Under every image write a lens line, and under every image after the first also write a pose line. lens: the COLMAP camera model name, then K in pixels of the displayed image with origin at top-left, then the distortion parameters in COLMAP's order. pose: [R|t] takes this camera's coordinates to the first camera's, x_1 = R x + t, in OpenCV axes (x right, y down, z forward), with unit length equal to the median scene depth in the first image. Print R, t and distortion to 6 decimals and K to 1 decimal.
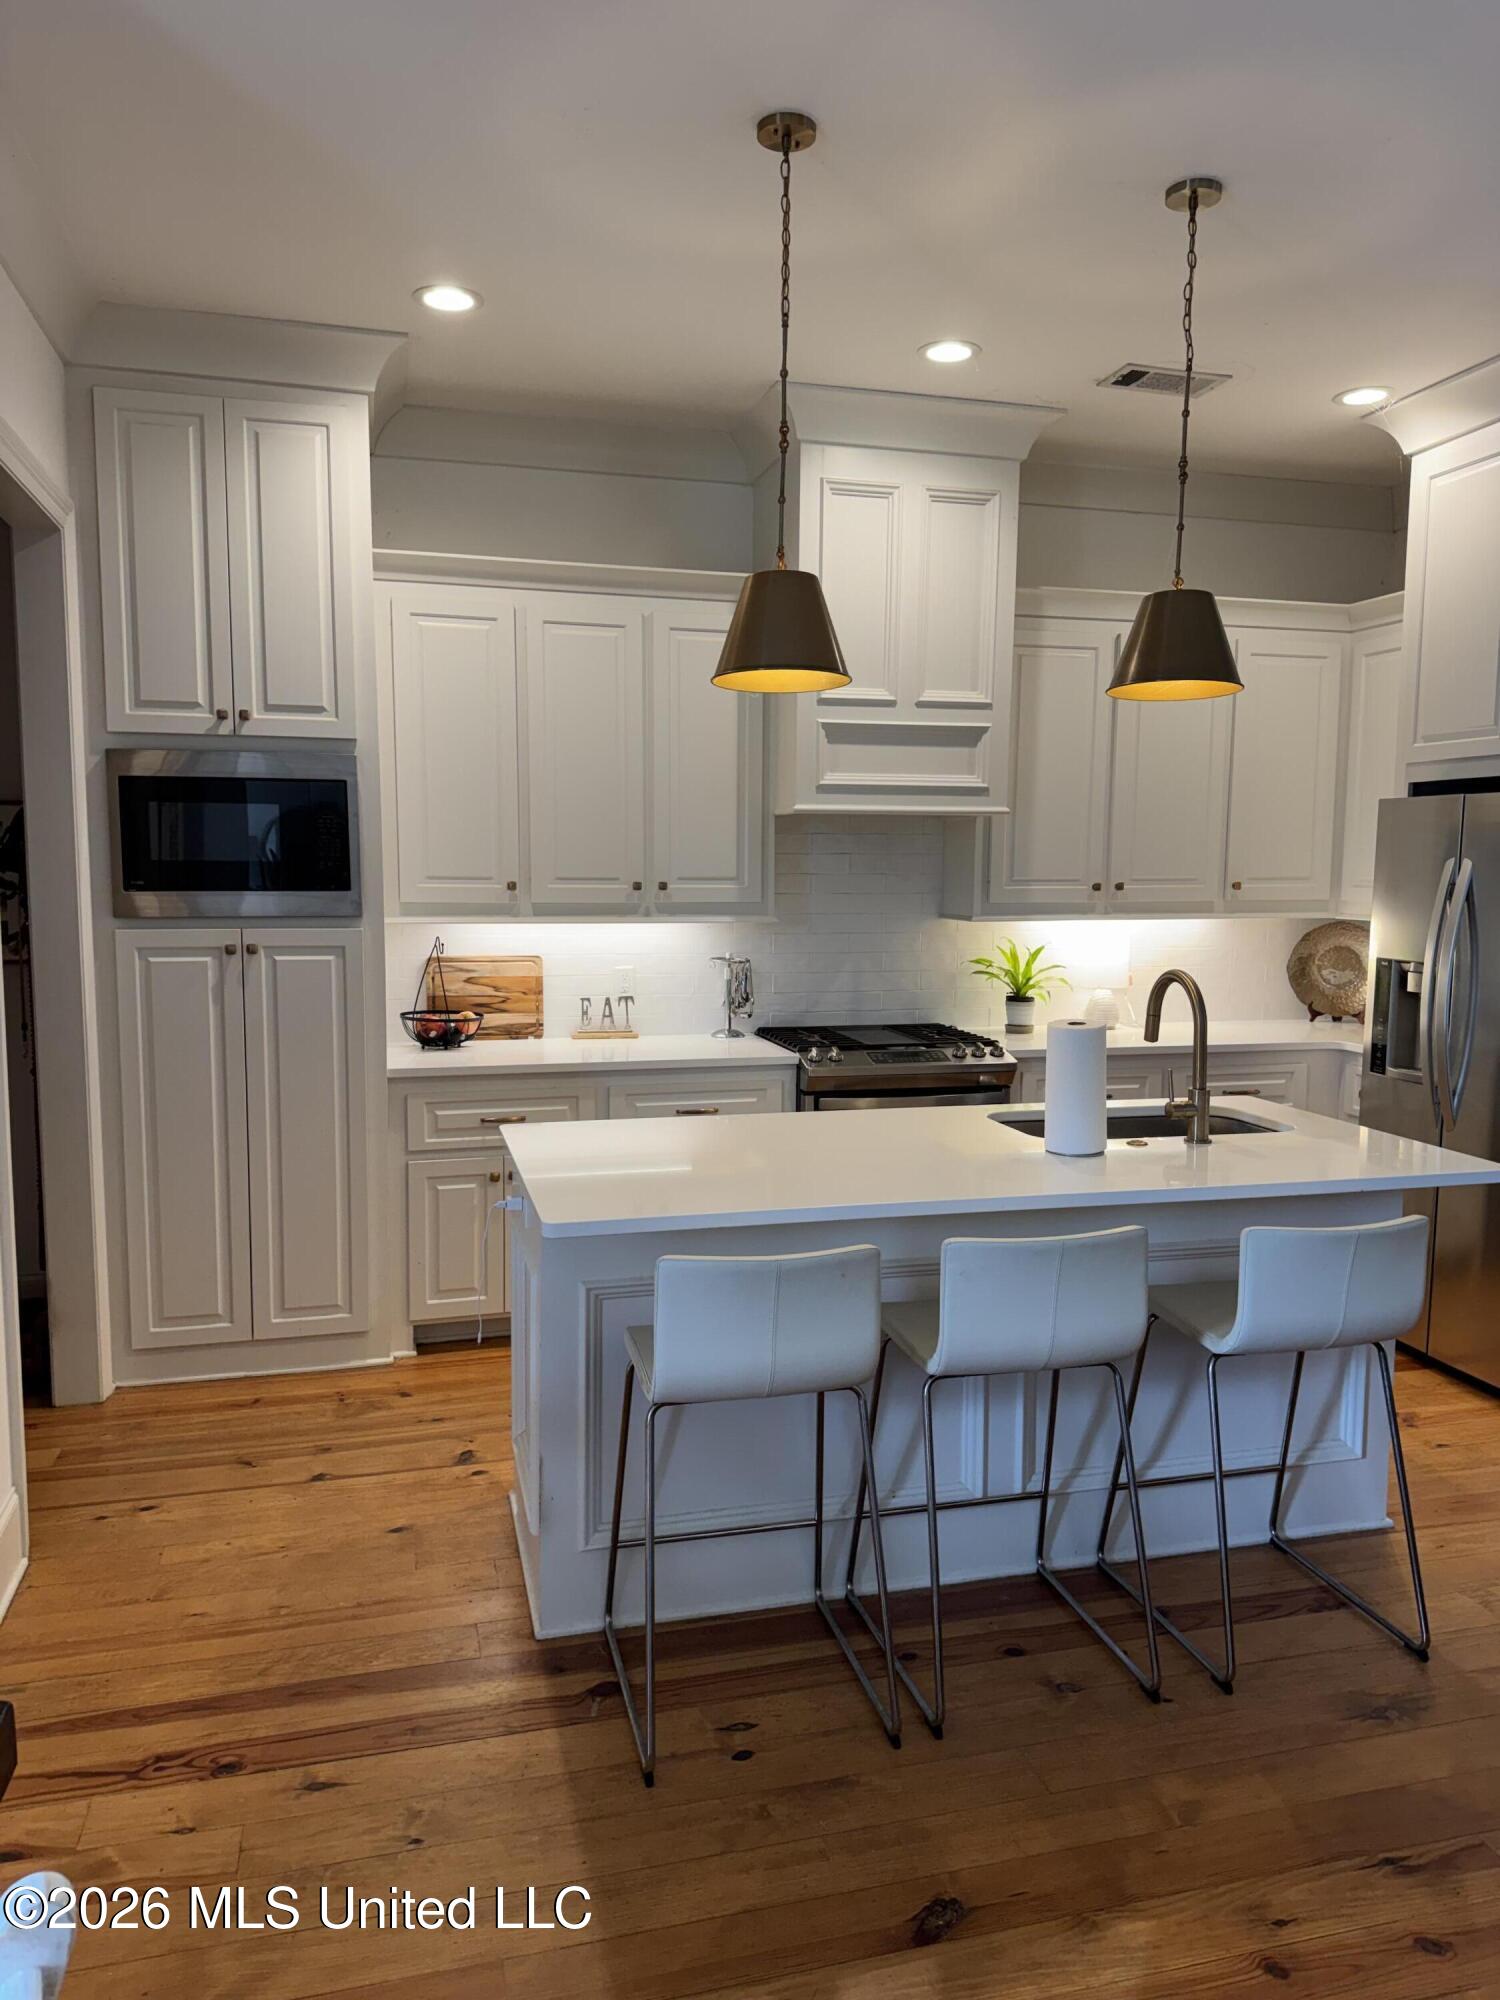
lens RADIAL K [[1410.4, 0, 750.0], [0, 1410.4, 1000.0], [0, 0, 1]] dist [0.130566, -0.163148]
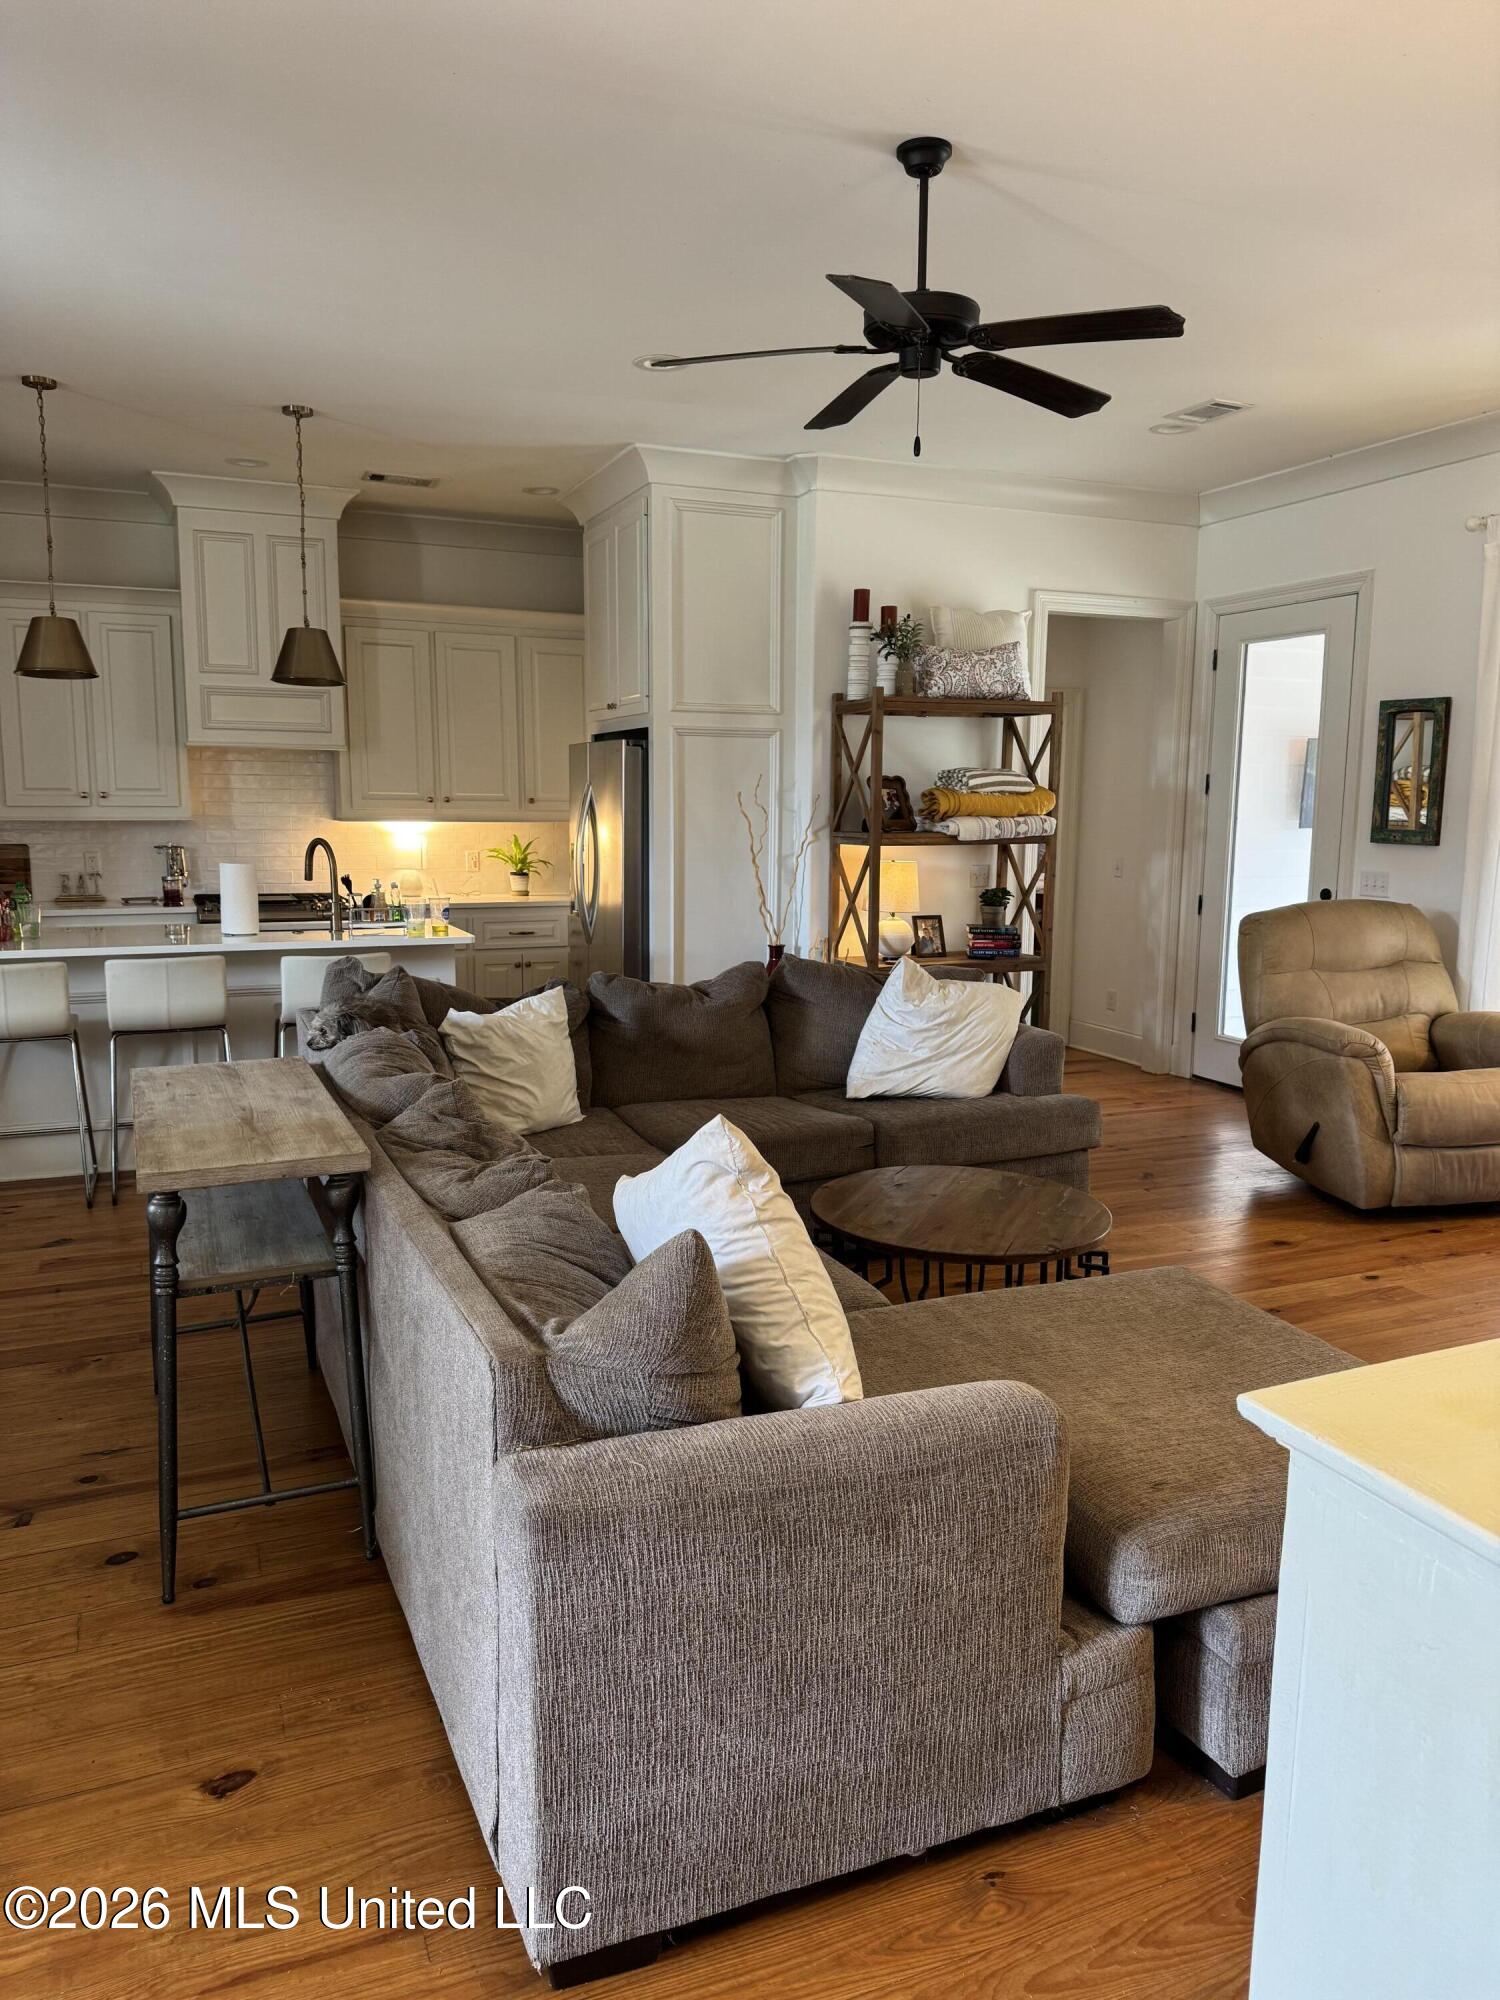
lens RADIAL K [[1410.4, 0, 750.0], [0, 1410.4, 1000.0], [0, 0, 1]] dist [0.130566, -0.163148]
pose [[0.990971, -0.023813, 0.131941, 0.453134], [0.018177, 0.998877, 0.043756, 0.088072], [-0.132835, -0.040962, 0.990291, -0.669561]]
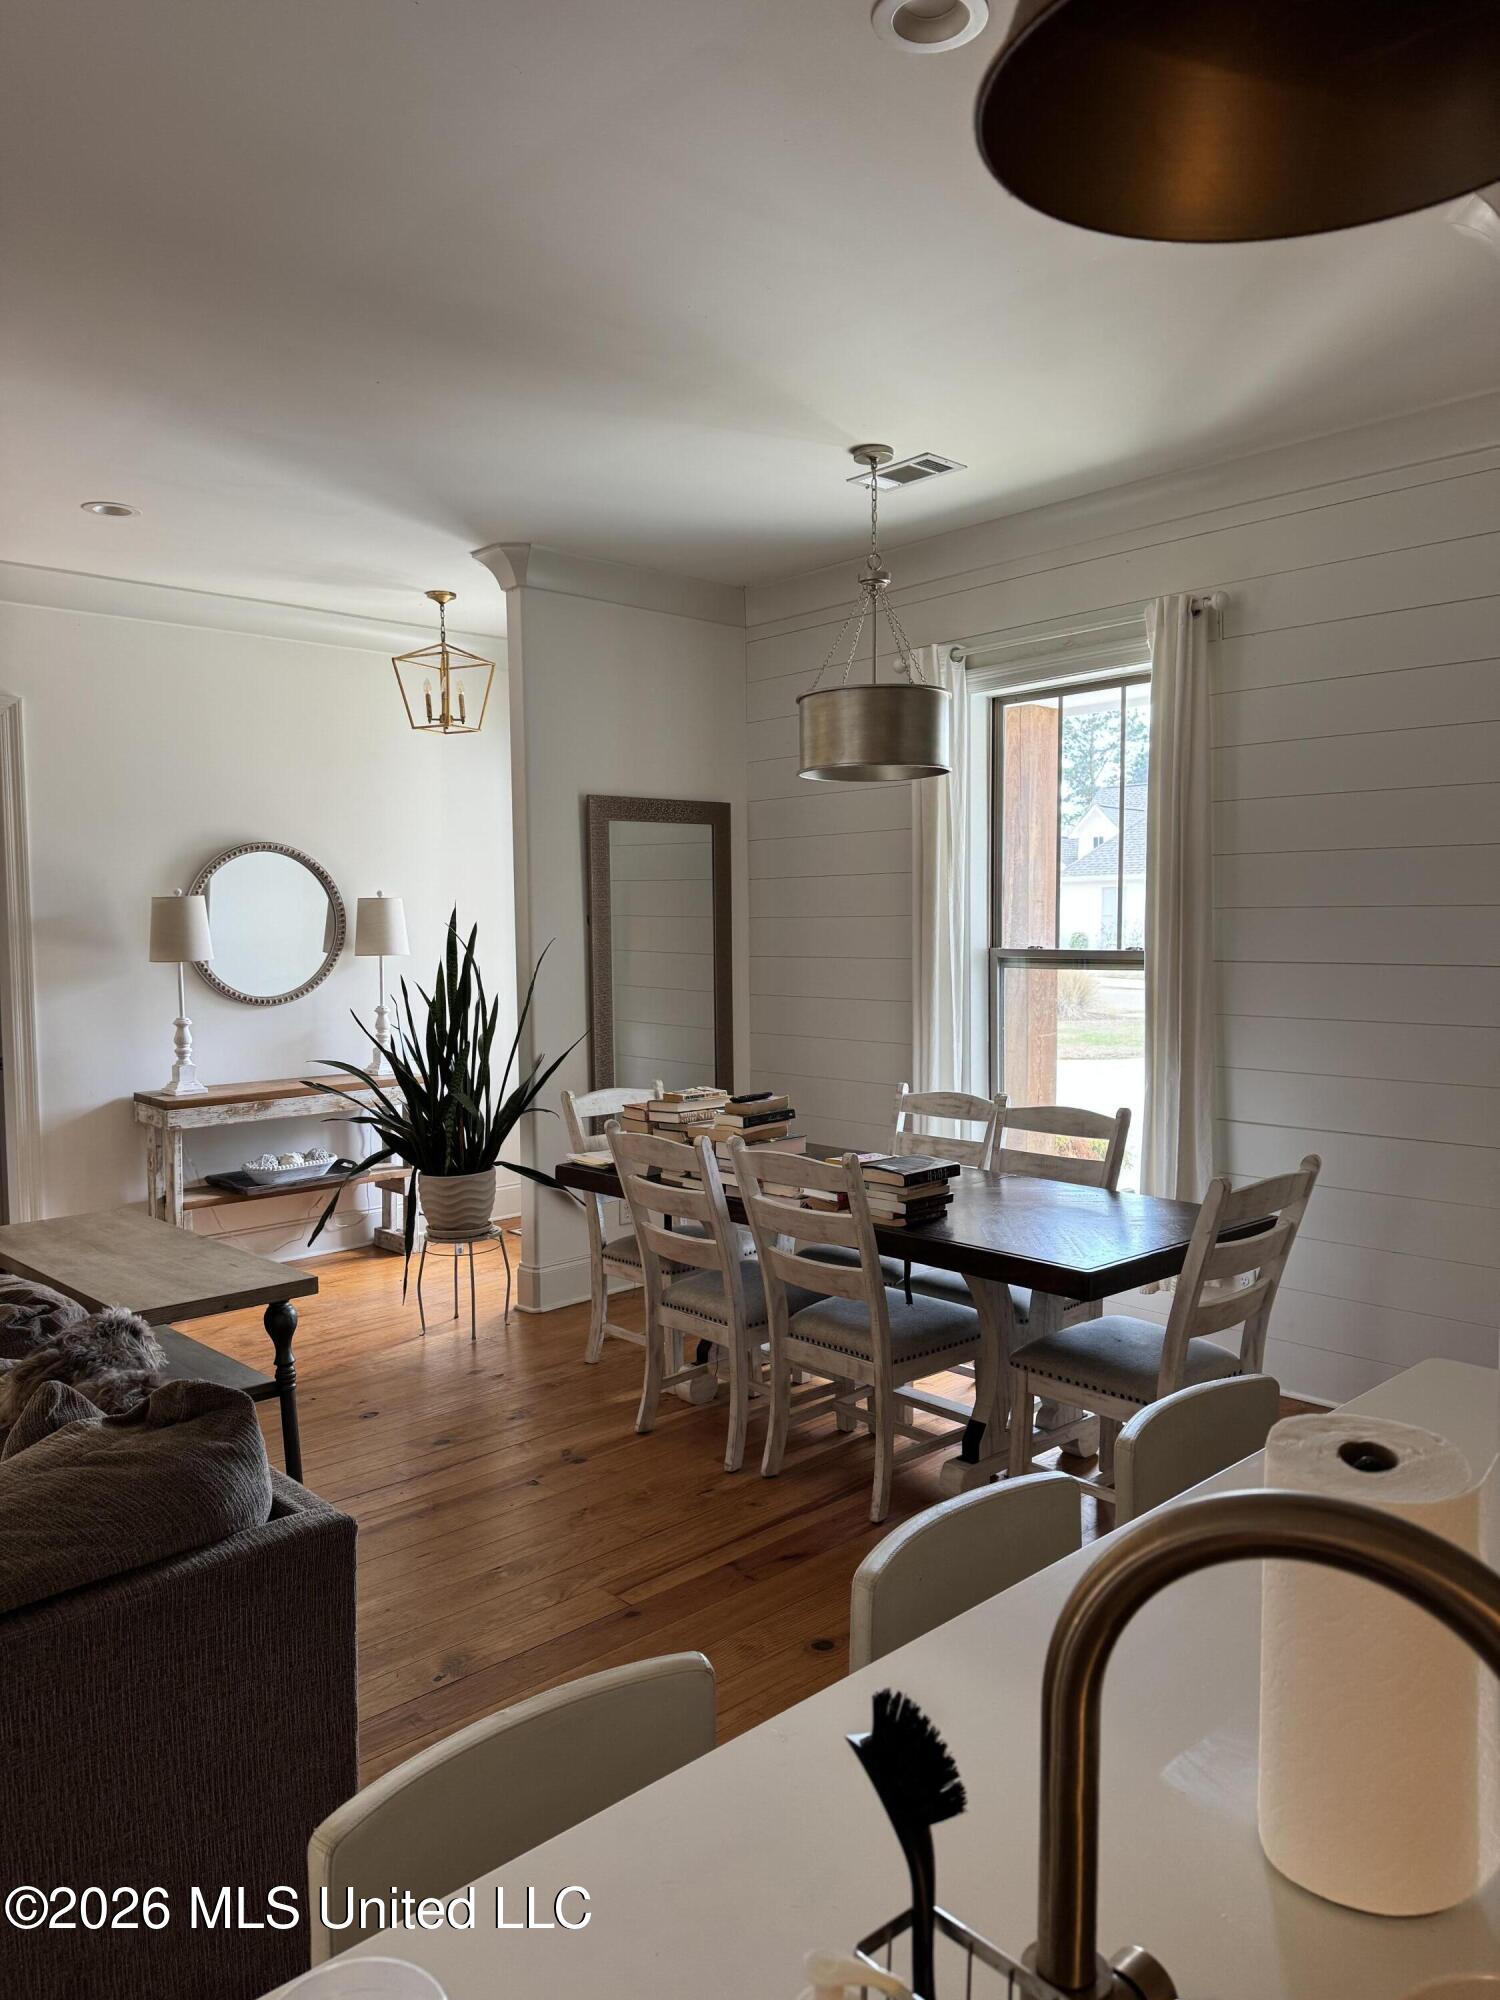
lens RADIAL K [[1409.4, 0, 754.2], [0, 1409.4, 1001.5], [0, 0, 1]] dist [0.127617, -0.152693]
pose [[-0.881613, 0.033276, -0.470798, 0.356763], [-0.042471, 0.987871, 0.149355, -0.087222], [0.470057, 0.151669, -0.869507, 0.806992]]
